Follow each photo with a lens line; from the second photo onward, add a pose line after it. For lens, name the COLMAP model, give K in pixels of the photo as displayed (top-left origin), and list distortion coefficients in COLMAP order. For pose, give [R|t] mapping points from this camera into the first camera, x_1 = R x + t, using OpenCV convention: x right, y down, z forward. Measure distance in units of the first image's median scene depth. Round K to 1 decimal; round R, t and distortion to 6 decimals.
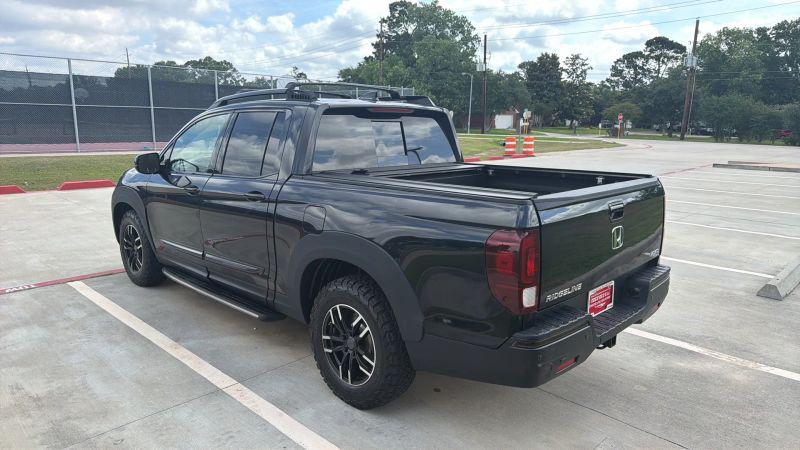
lens RADIAL K [[536.8, 0, 394.4], [0, 536.8, 237.2], [0, 0, 1]] dist [0.012161, -0.014844]
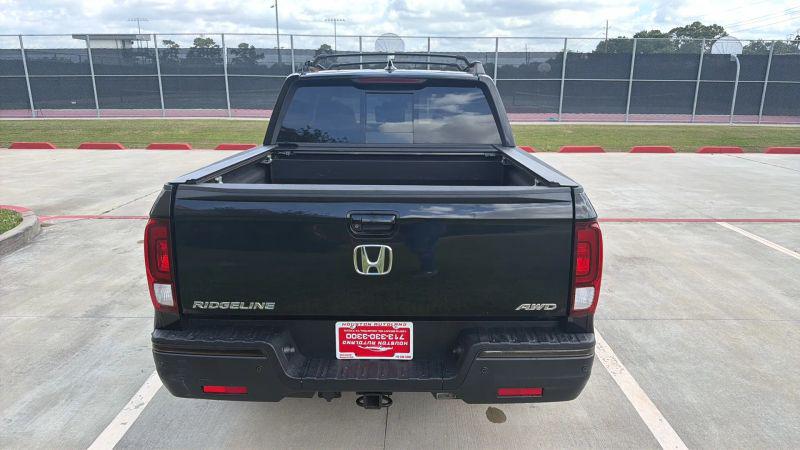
lens RADIAL K [[536.8, 0, 400.5], [0, 536.8, 225.7], [0, 0, 1]] dist [0.012161, -0.014844]
pose [[0.683265, 0.170586, -0.709964, 0.032603], [-0.149514, 0.984410, 0.092636, -0.004009], [0.714698, 0.042855, 0.698119, 0.019172]]
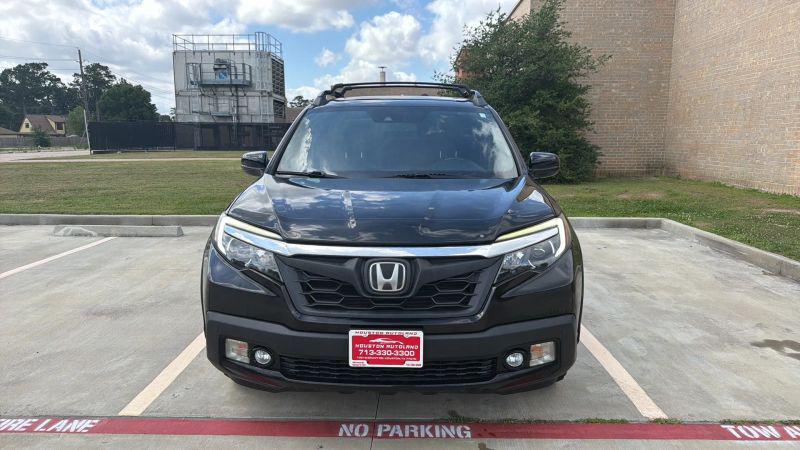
lens RADIAL K [[536.8, 0, 401.1], [0, 536.8, 233.3], [0, 0, 1]] dist [0.012161, -0.014844]
pose [[-0.681046, -0.145517, 0.717636, -0.051121], [0.143918, 0.934338, 0.326038, -0.018732], [-0.717958, 0.325327, -0.615384, 0.094812]]
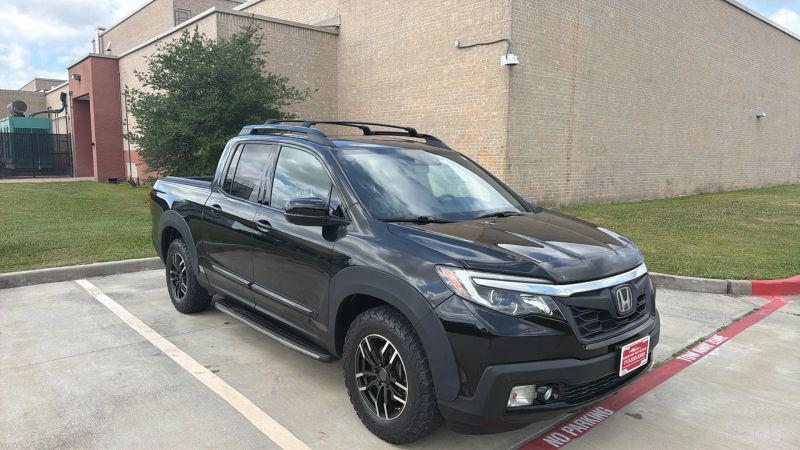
lens RADIAL K [[536.8, 0, 401.5], [0, 536.8, 236.8], [0, 0, 1]] dist [0.012161, -0.014844]
pose [[-0.996702, -0.037294, 0.072078, -0.018769], [-0.009254, 0.934595, 0.355594, -0.024019], [-0.080625, 0.353754, -0.931857, 0.111790]]
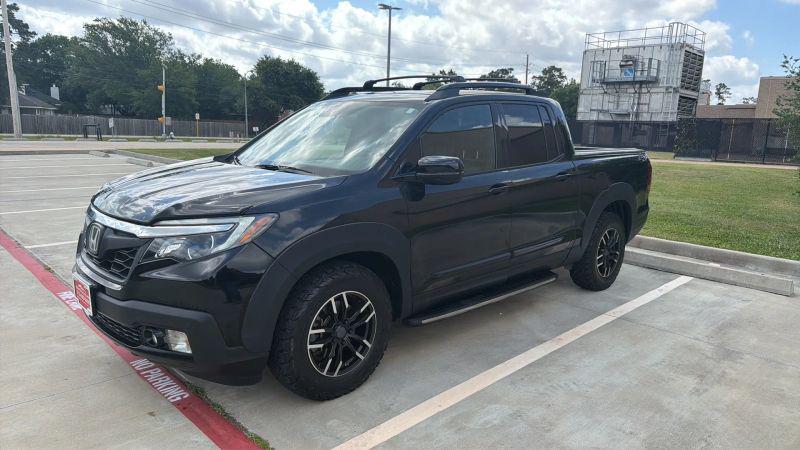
lens RADIAL K [[536.8, 0, 407.3], [0, 536.8, 234.6], [0, 0, 1]] dist [0.012161, -0.014844]
pose [[0.019355, -0.210455, 0.977412, -0.064625], [0.180633, 0.962244, 0.203612, -0.011349], [-0.983360, 0.172612, 0.056640, 0.057086]]
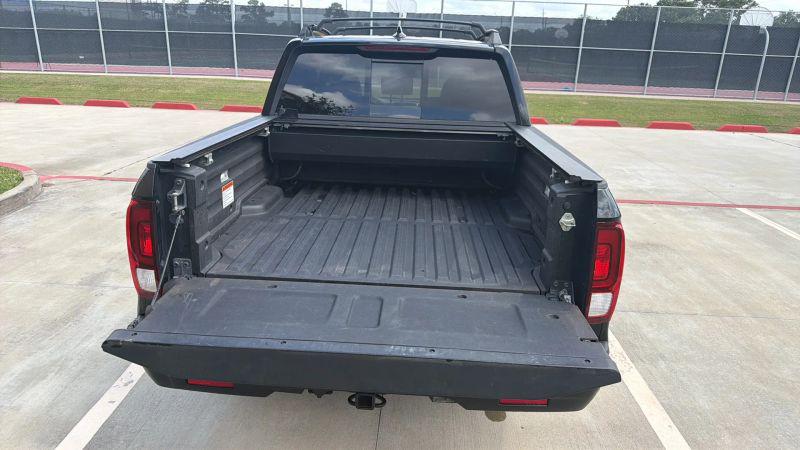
lens RADIAL K [[536.8, 0, 388.9], [0, 536.8, 229.5], [0, 0, 1]] dist [0.012161, -0.014844]
pose [[0.653643, 0.246177, -0.715645, 0.030907], [-0.182662, 0.968978, 0.166485, -0.004913], [0.734428, 0.021900, 0.678333, 0.020798]]
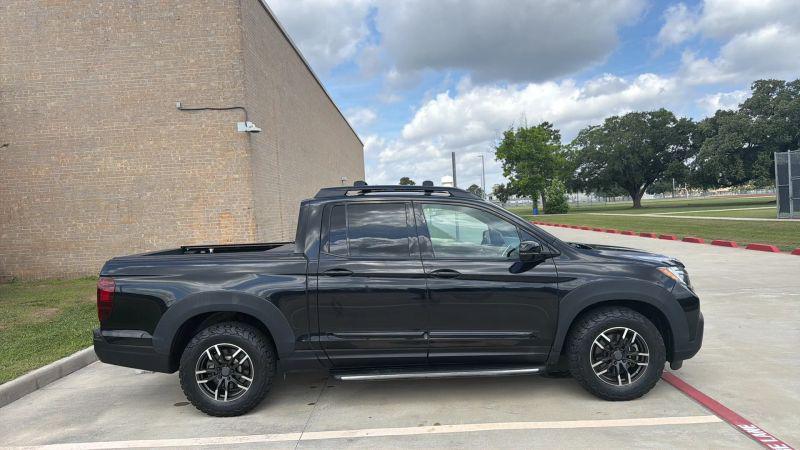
lens RADIAL K [[536.8, 0, 403.6], [0, 536.8, 225.8], [0, 0, 1]] dist [0.012161, -0.014844]
pose [[-0.725023, 0.038961, -0.687621, 0.036011], [-0.111272, 0.978656, 0.172775, -0.021158], [0.679676, 0.201779, -0.705213, 0.101080]]
